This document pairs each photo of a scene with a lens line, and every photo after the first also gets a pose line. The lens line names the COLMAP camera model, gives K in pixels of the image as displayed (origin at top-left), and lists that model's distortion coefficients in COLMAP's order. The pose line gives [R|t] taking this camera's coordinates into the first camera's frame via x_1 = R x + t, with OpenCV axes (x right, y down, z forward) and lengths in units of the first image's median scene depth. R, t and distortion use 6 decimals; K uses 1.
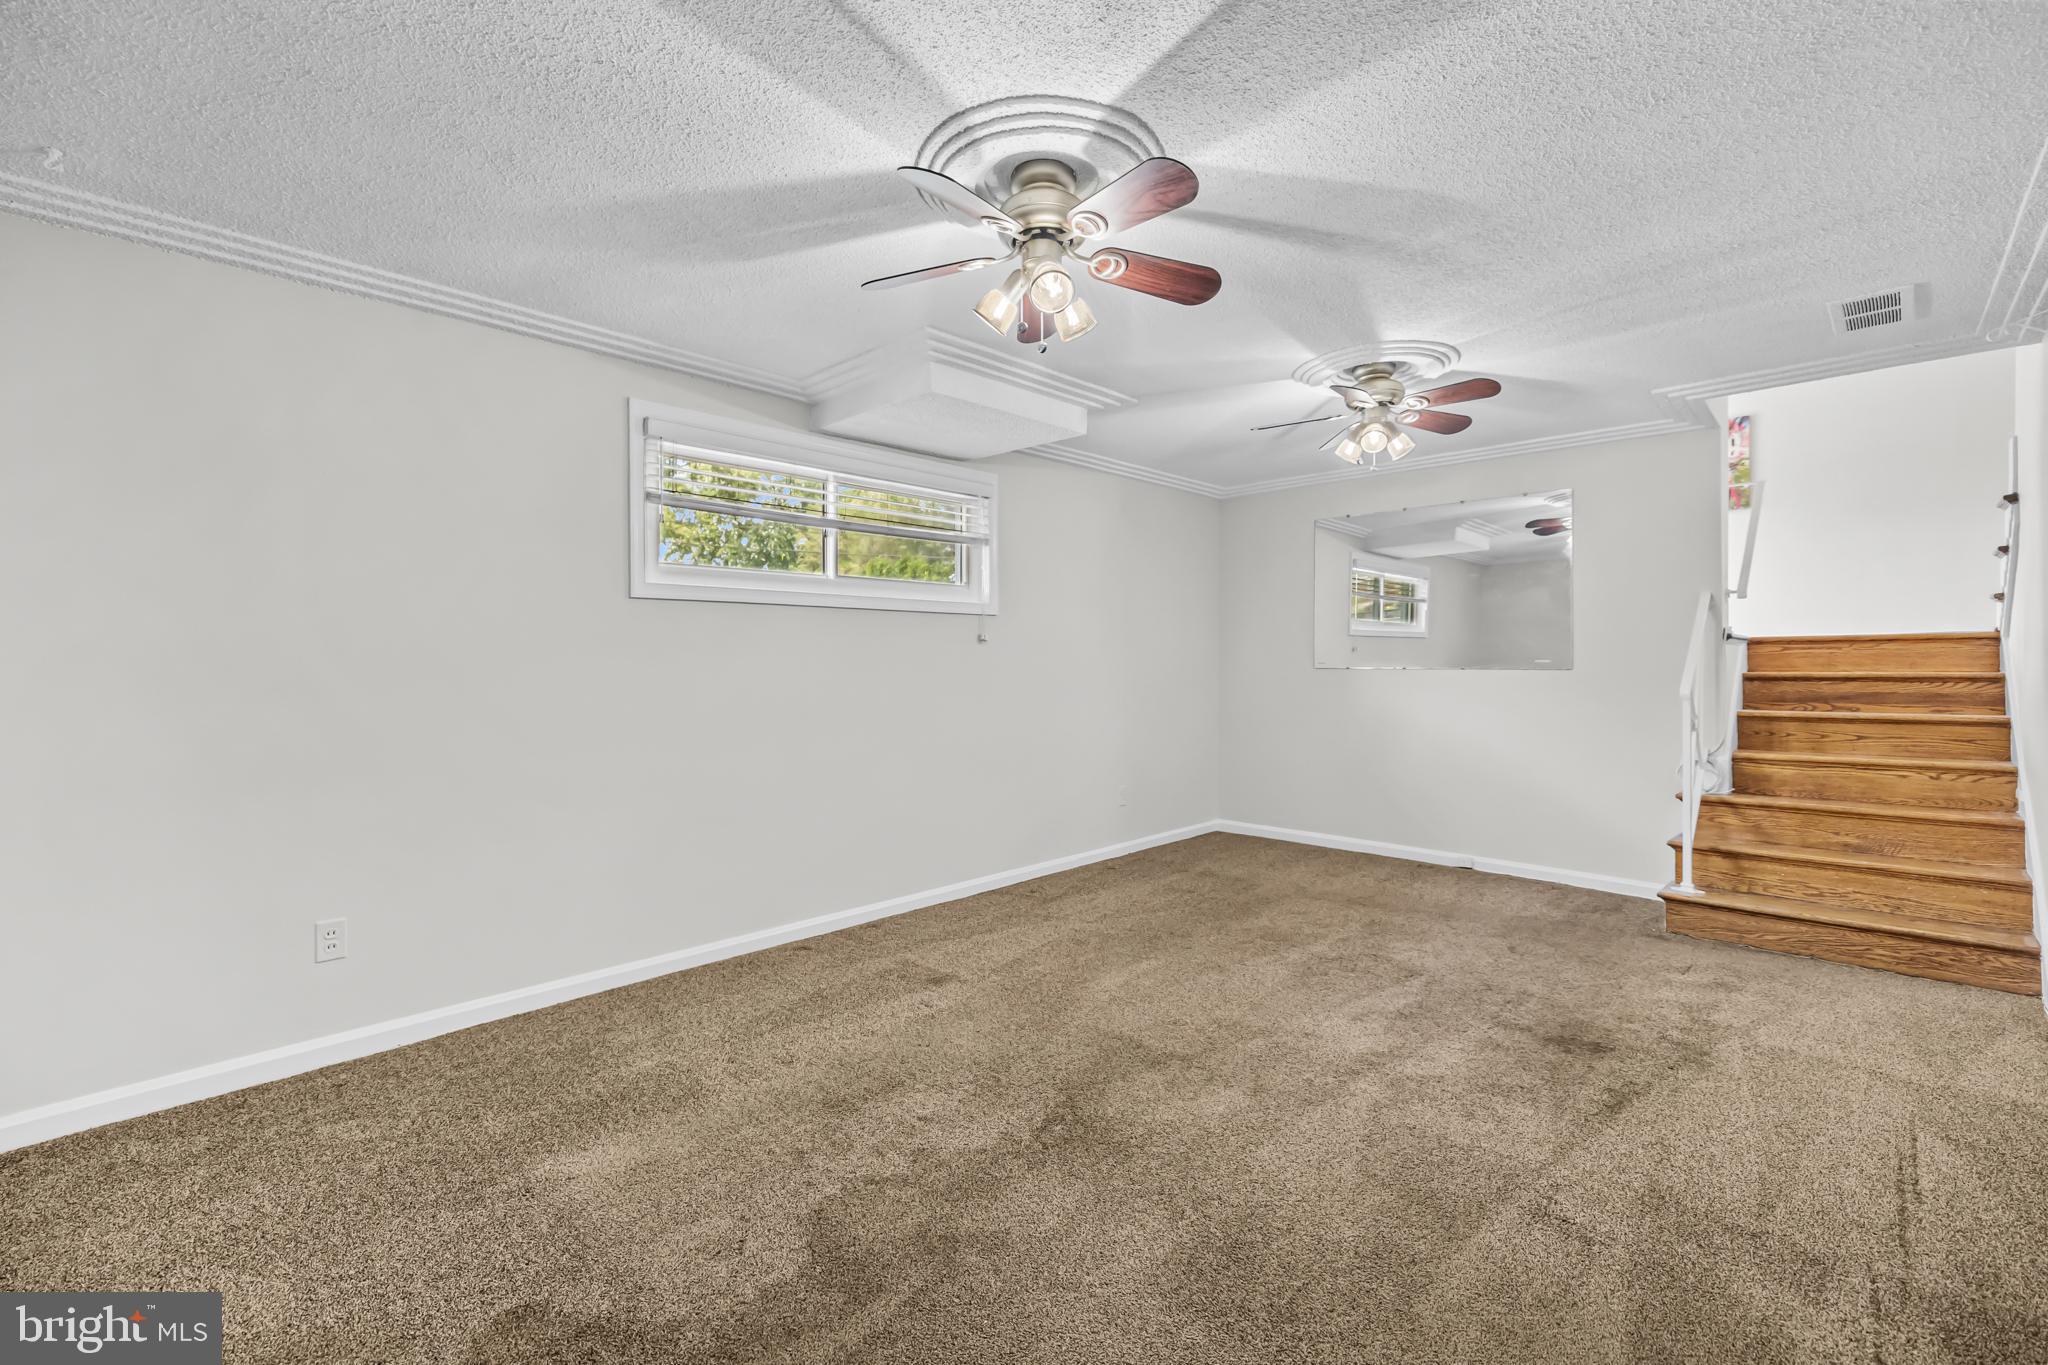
lens RADIAL K [[863.6, 0, 1024.0], [0, 863.6, 661.0], [0, 0, 1]] dist [0.000855, -0.000041]
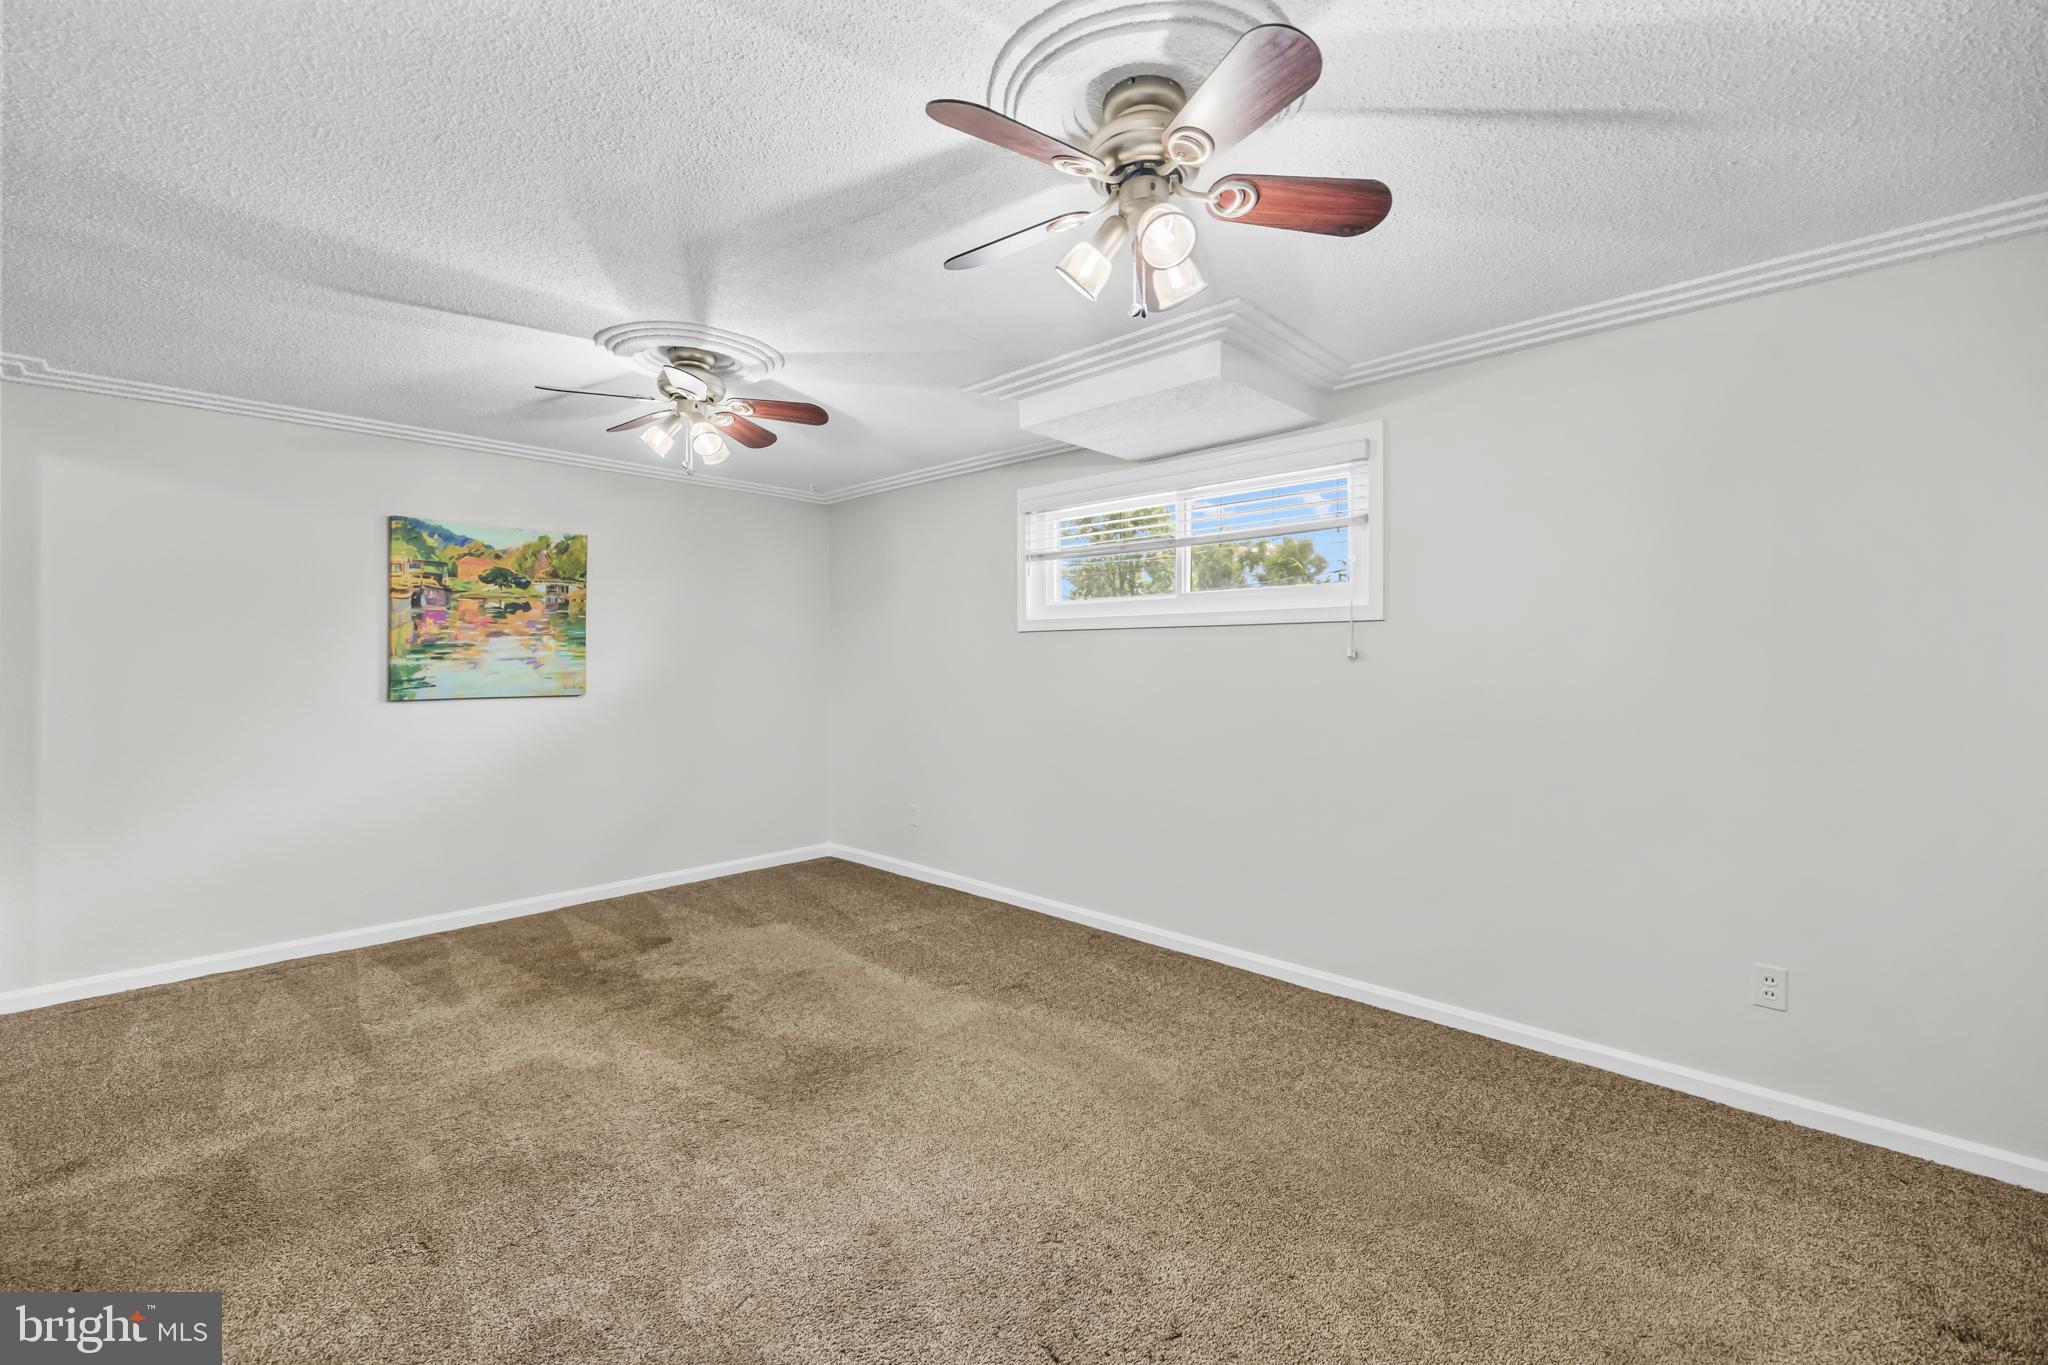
lens RADIAL K [[915.8, 0, 1024.0], [0, 915.8, 682.5], [0, 0, 1]] dist [0.000315, -0.000095]
pose [[-0.049574, 0.008088, -0.998738, 1.319624], [-0.018649, 0.999785, 0.009022, -0.007752], [0.998596, 0.019072, -0.049413, 1.356501]]
